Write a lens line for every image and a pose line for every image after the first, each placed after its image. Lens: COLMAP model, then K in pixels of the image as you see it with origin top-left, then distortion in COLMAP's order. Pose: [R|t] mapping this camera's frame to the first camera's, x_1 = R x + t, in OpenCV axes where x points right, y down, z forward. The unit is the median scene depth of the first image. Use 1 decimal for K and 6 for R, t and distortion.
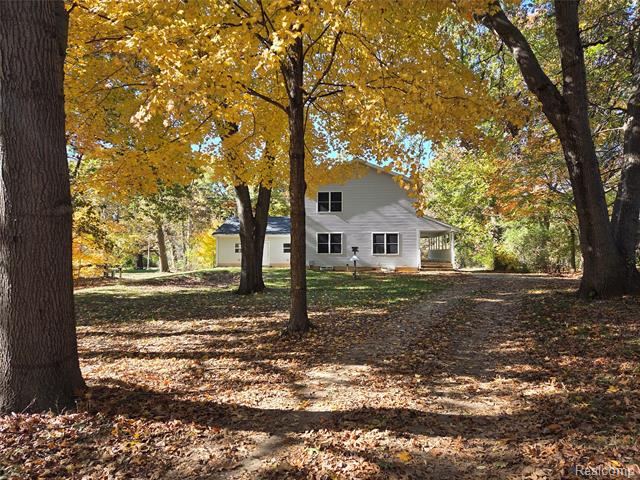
lens RADIAL K [[430.2, 0, 319.9], [0, 430.2, 241.0], [0, 0, 1]] dist [0.076618, -0.058769]
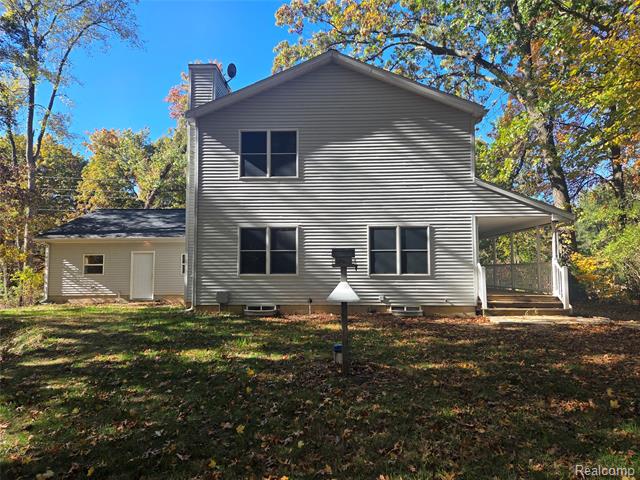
lens RADIAL K [[430.2, 0, 320.4], [0, 430.2, 238.5], [0, 0, 1]] dist [0.076618, -0.058769]
pose [[0.992704, 0.002852, 0.120542, 0.022989], [0.002451, 0.999037, -0.043816, 0.013104], [-0.120551, 0.043791, 0.991741, 0.581966]]
